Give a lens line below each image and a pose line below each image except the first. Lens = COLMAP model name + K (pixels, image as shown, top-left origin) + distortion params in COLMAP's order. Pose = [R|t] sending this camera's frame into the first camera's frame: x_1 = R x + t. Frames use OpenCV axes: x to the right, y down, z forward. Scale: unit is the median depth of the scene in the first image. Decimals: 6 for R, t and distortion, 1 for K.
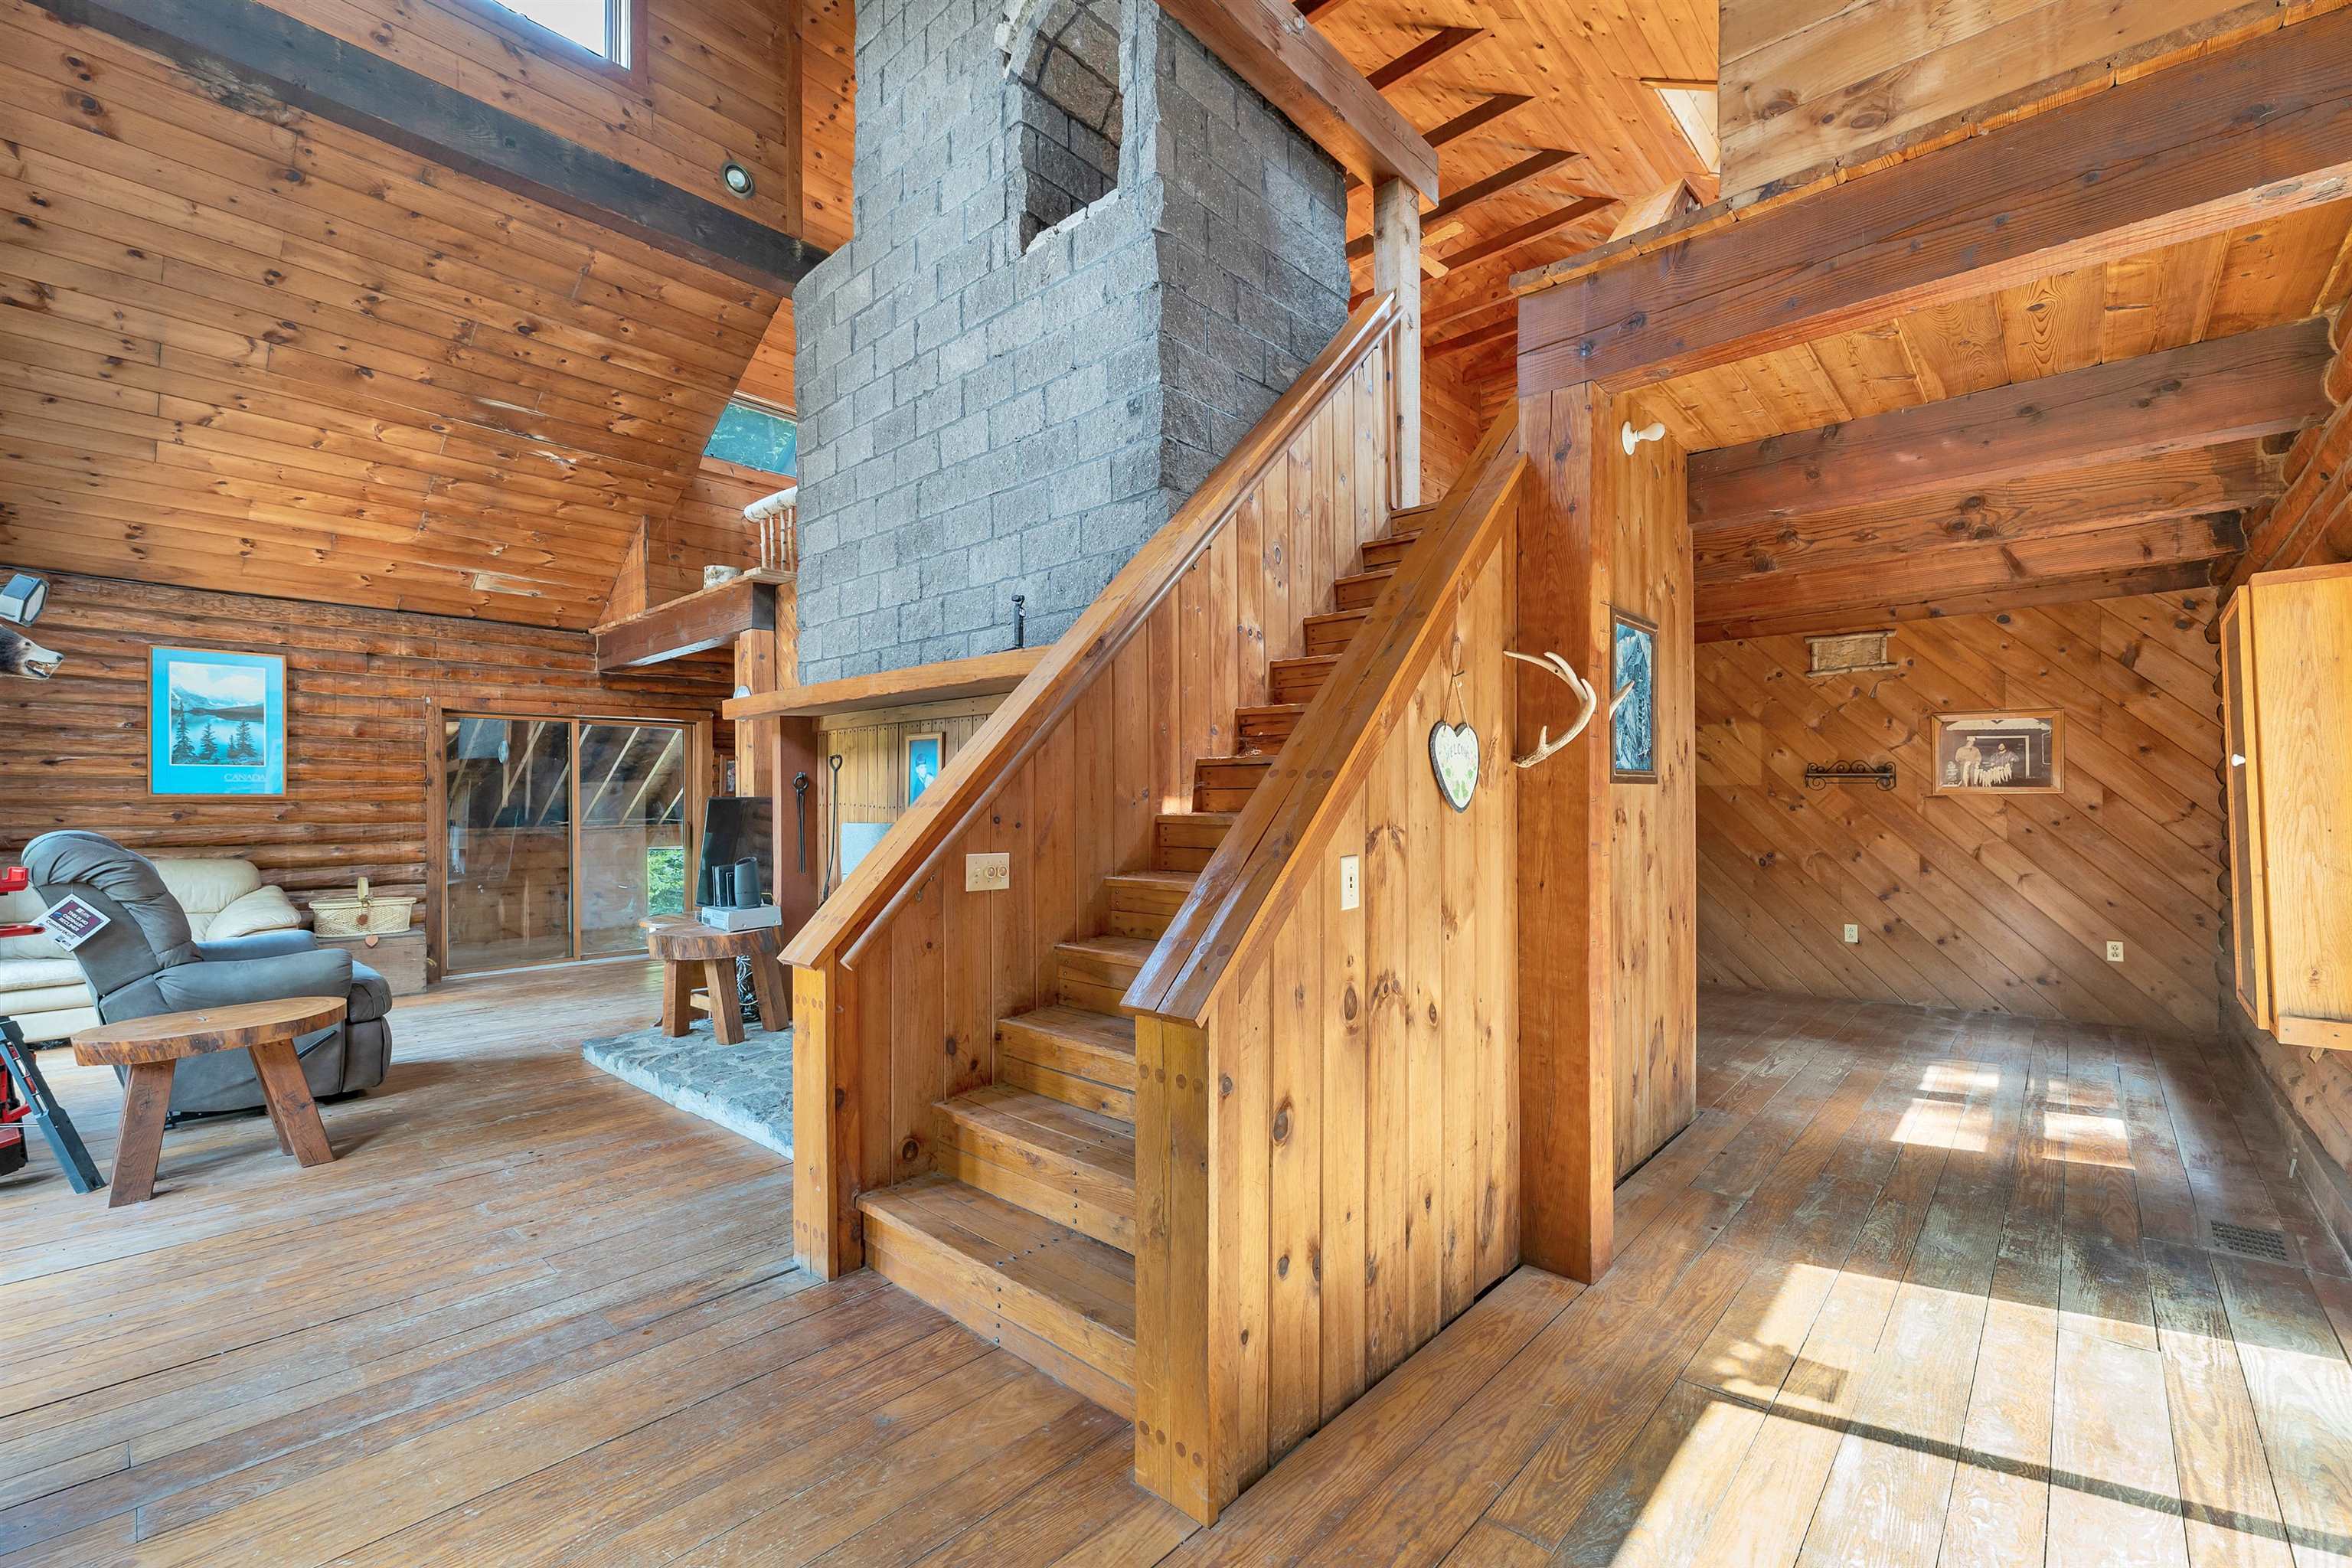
lens RADIAL K [[985.5, 0, 1176.6], [0, 985.5, 800.9], [0, 0, 1]] dist [0.001046, 0.000235]
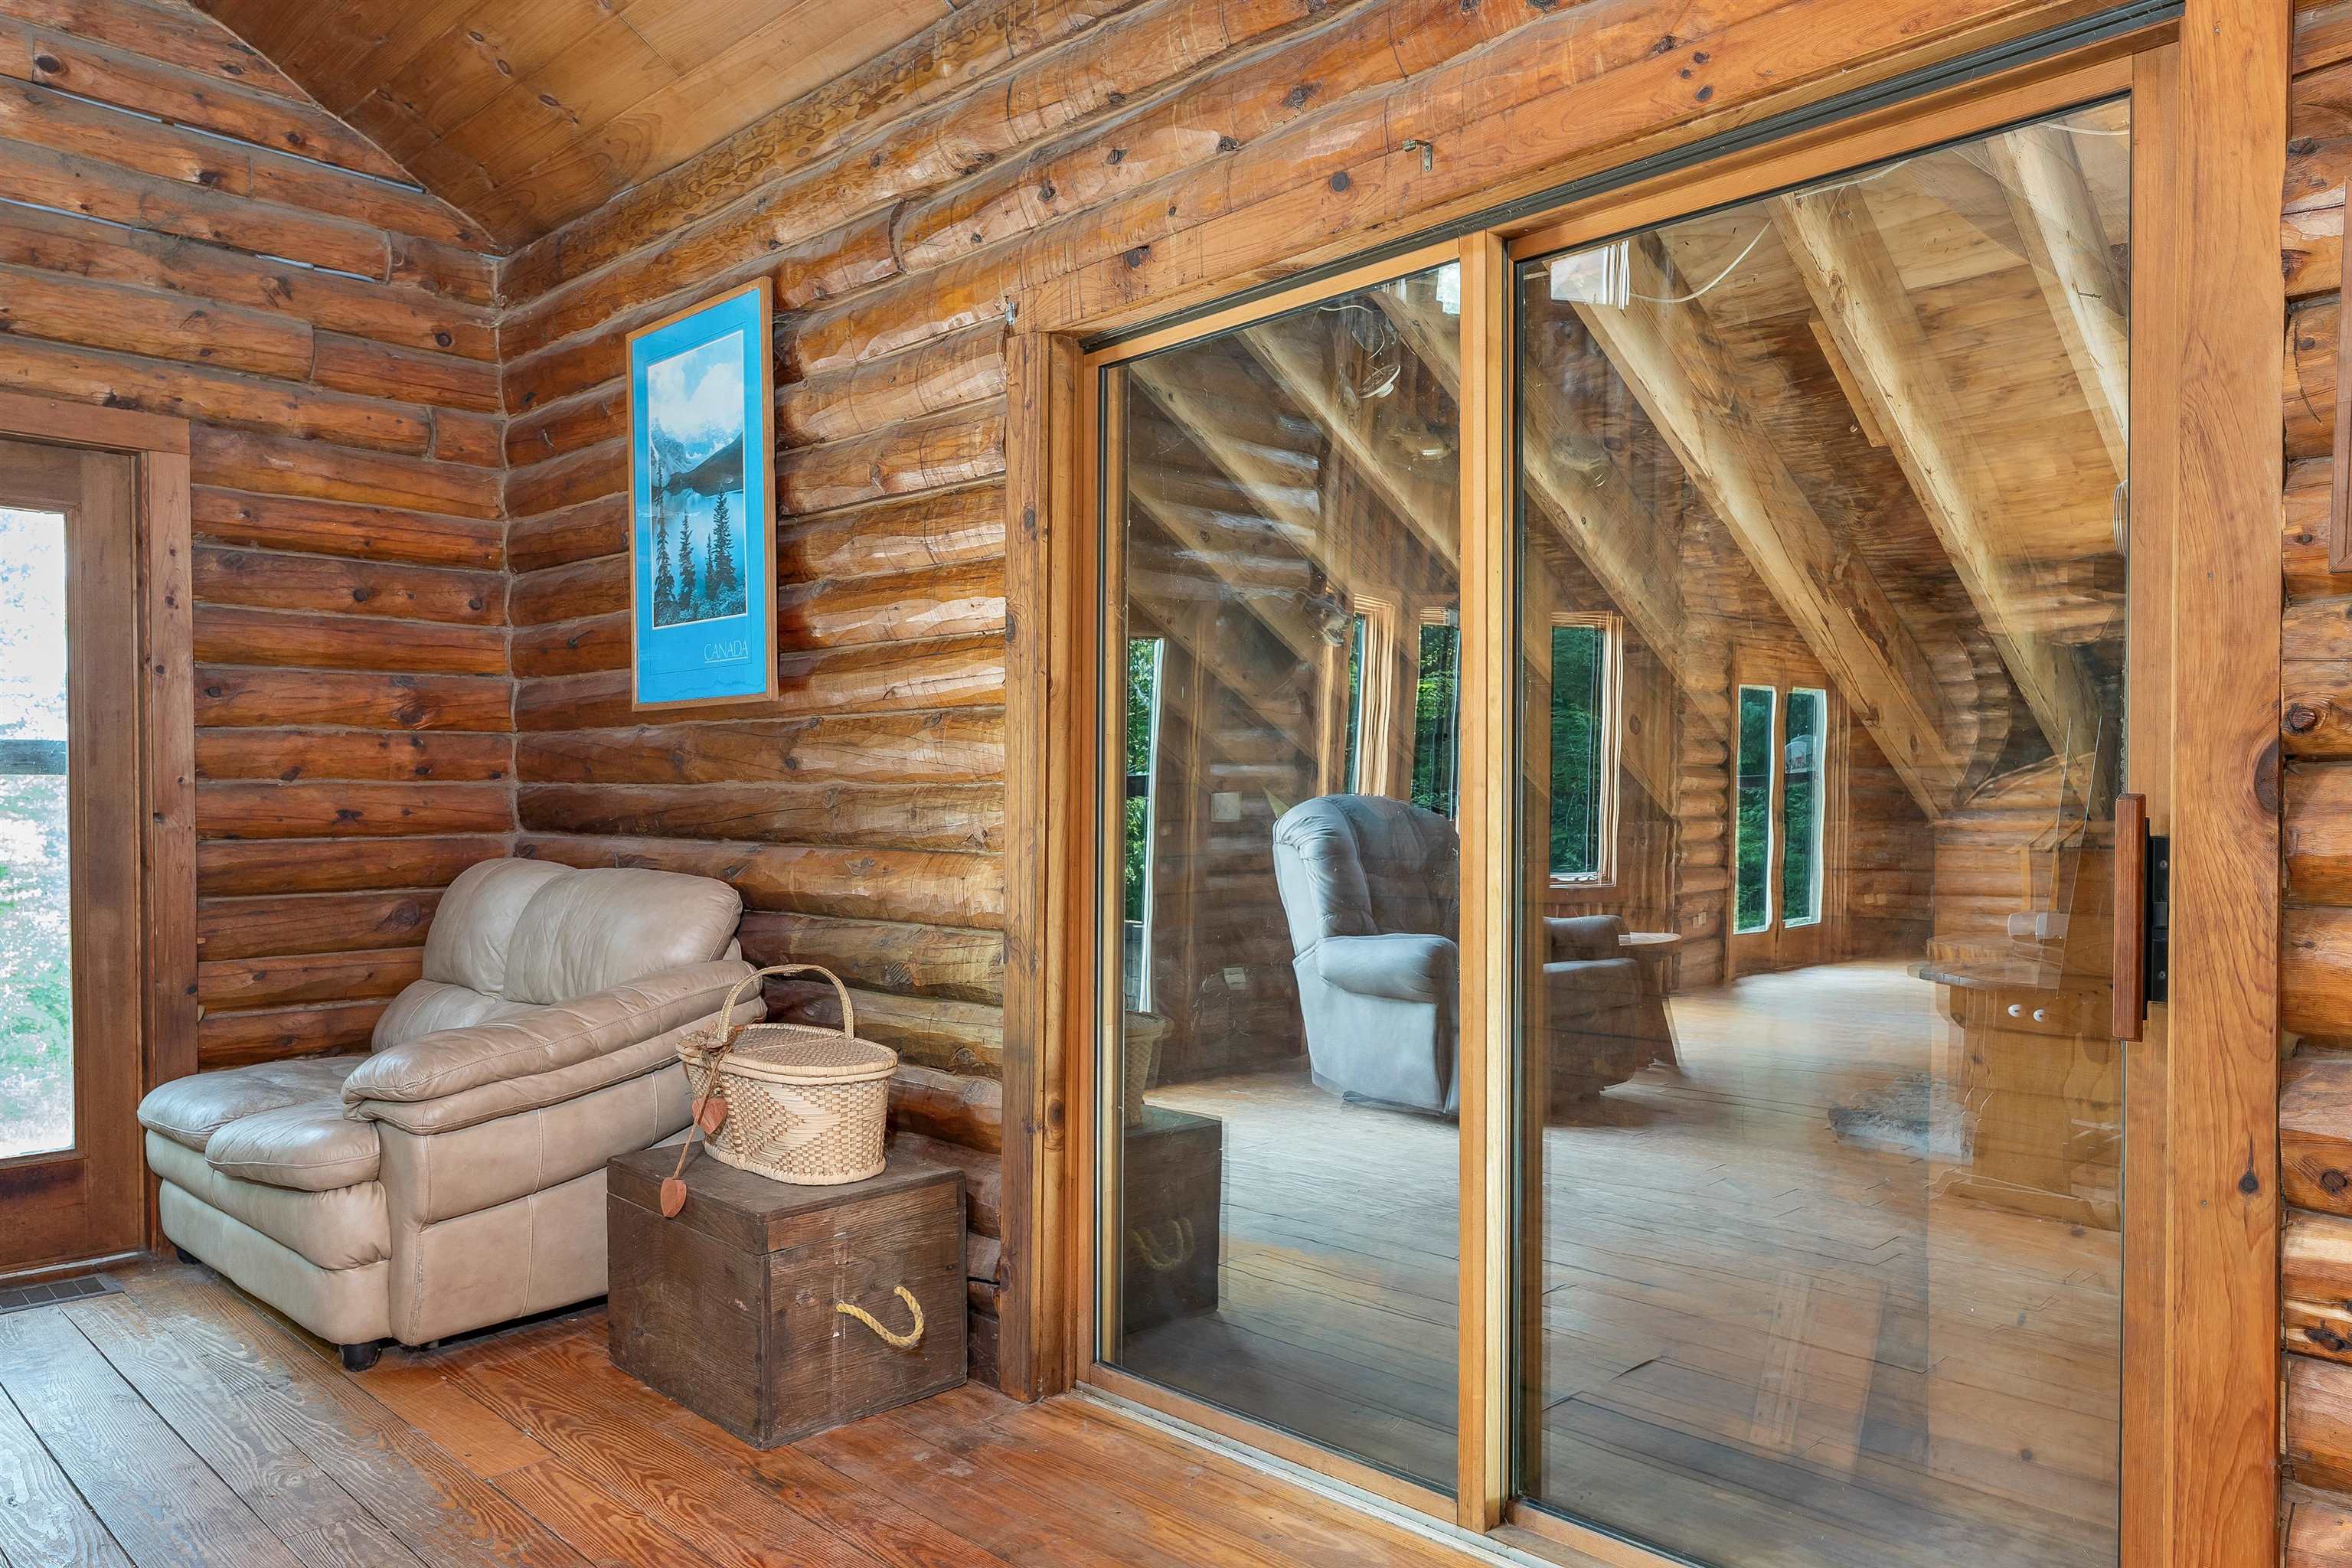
lens RADIAL K [[1576.4, 0, 1179.9], [0, 1576.4, 822.5], [0, 0, 1]] dist [-0.001608, 0.000253]
pose [[-0.035961, 0.024528, -0.999052, -0.400117], [0.002680, 0.999698, 0.024447, 0.026099], [0.999350, -0.001798, -0.036016, 1.244035]]
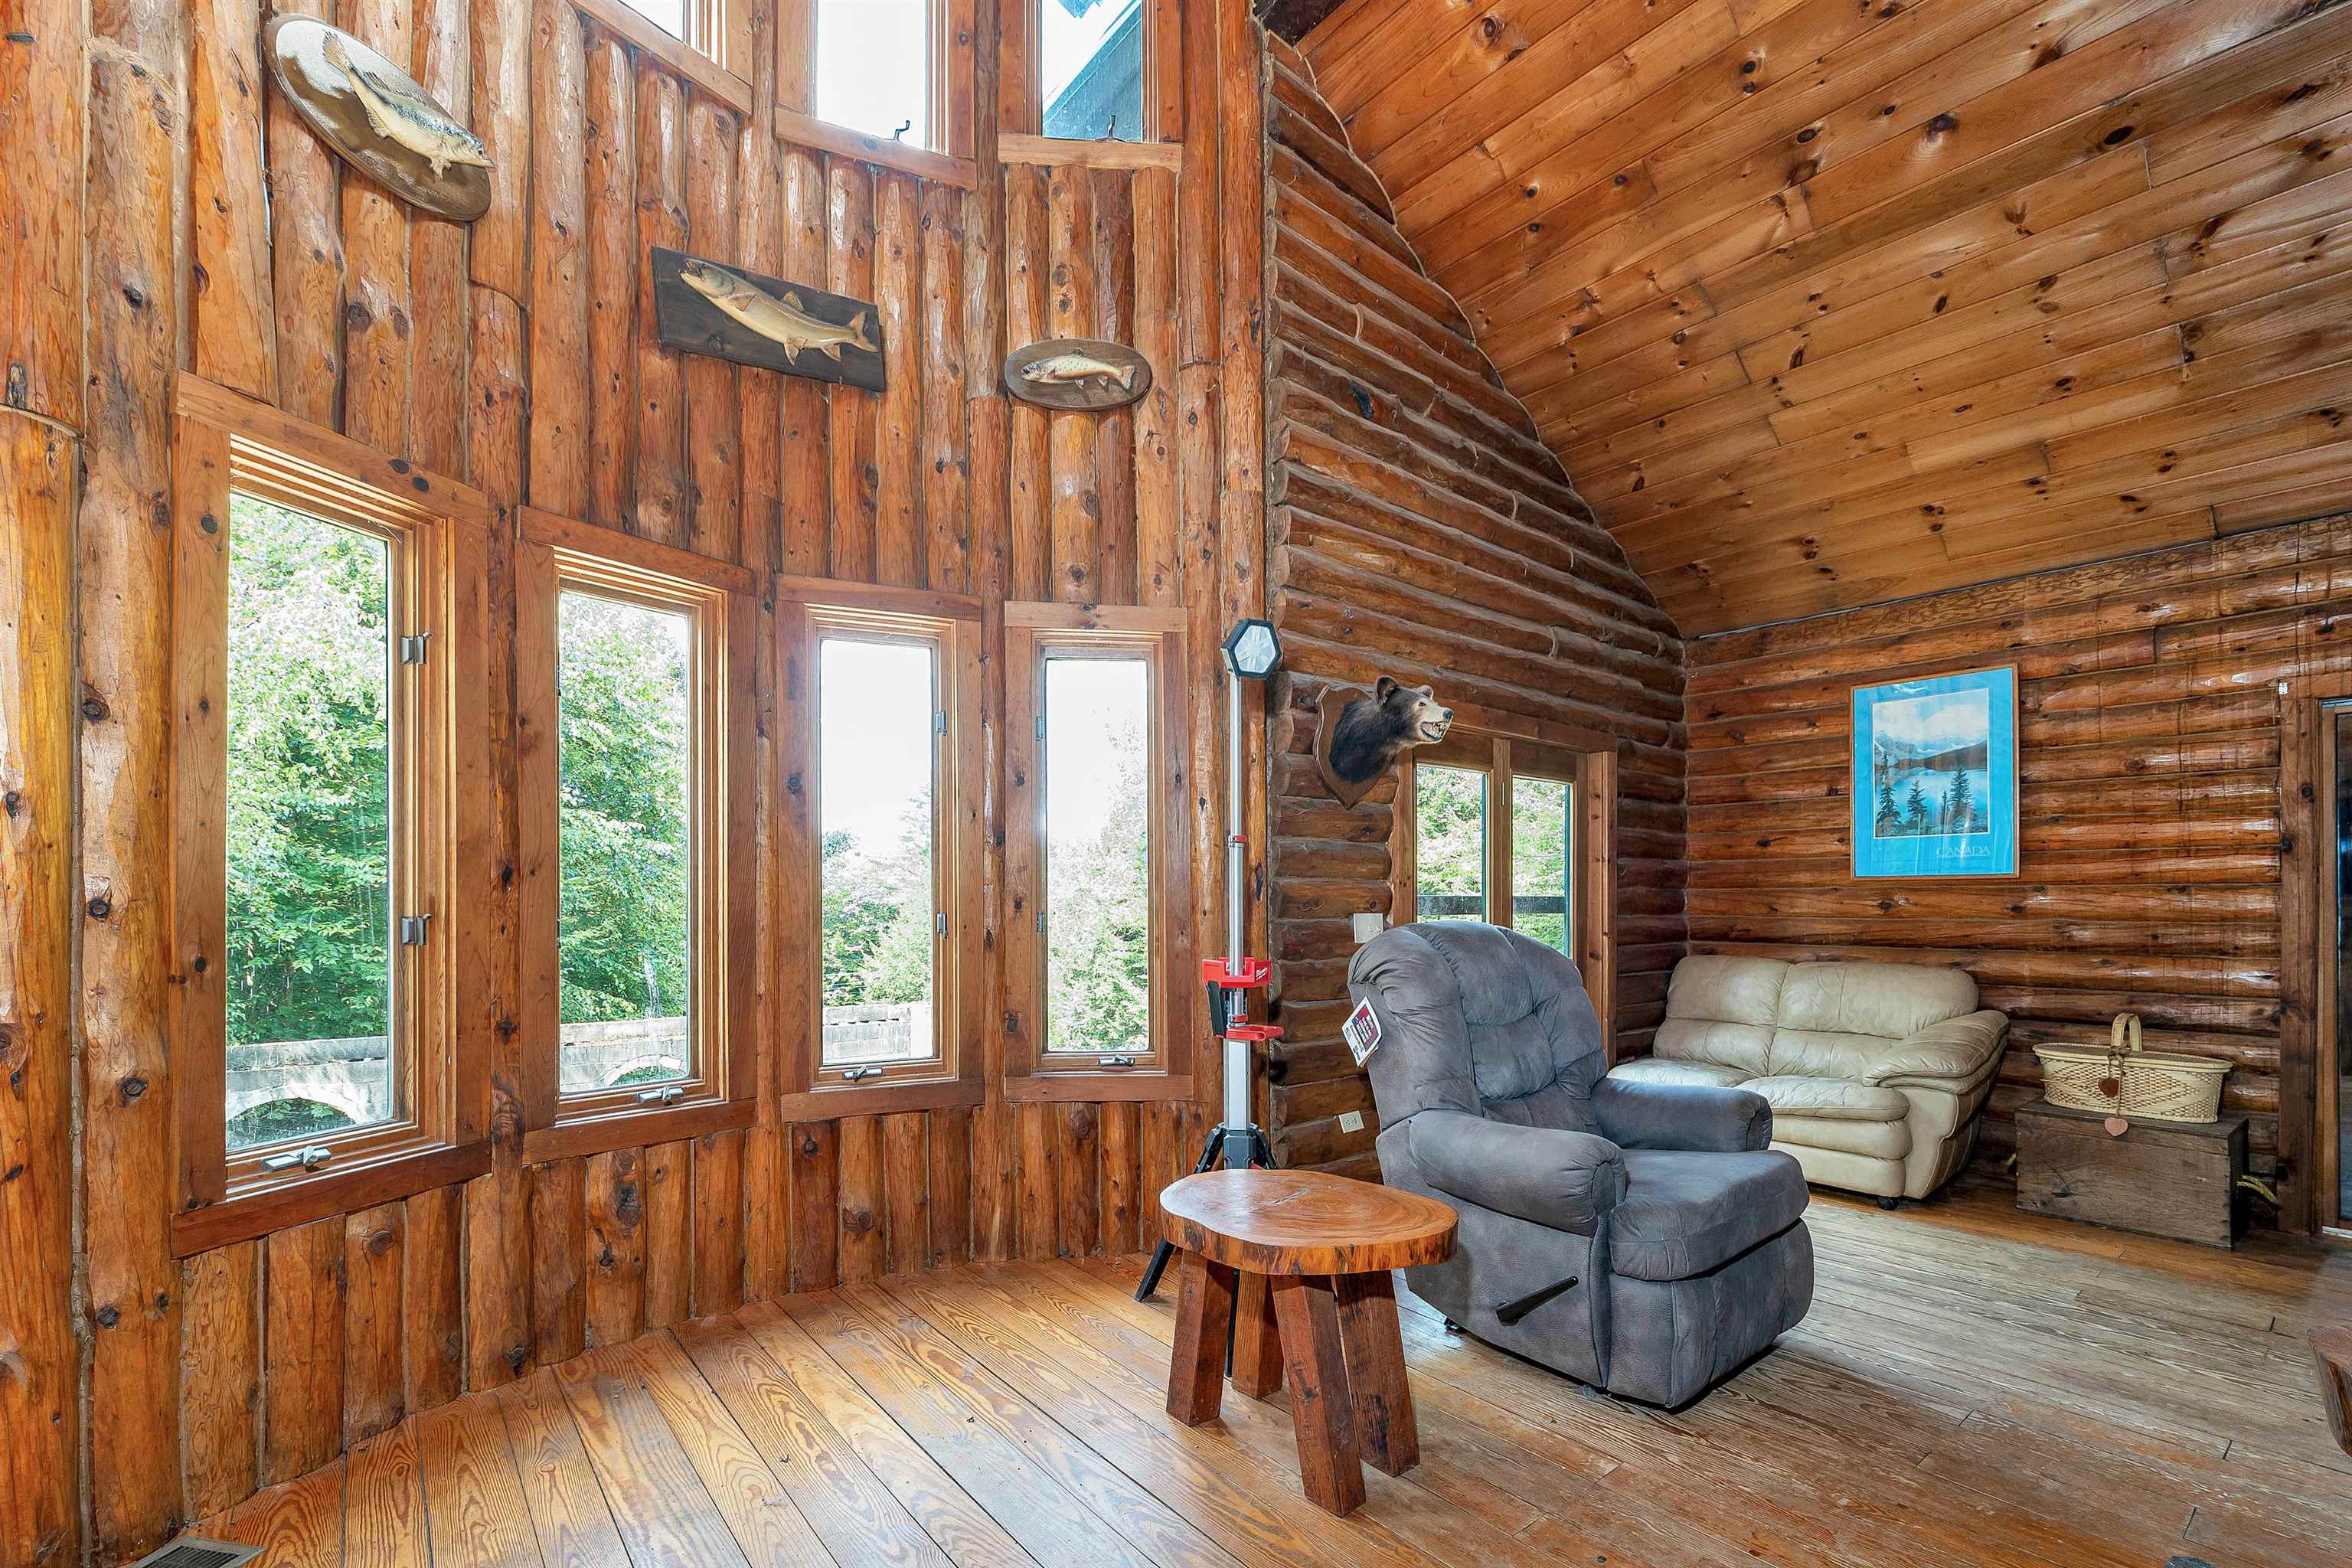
lens RADIAL K [[1013.4, 0, 1169.3], [0, 1013.4, 901.0], [0, 0, 1]] dist [-0.001788, 0.000350]
pose [[-0.158245, 0.003591, -0.987393, -0.159664], [0.004605, 0.999985, 0.002899, 0.006939], [0.987389, -0.004088, -0.158259, 0.590208]]
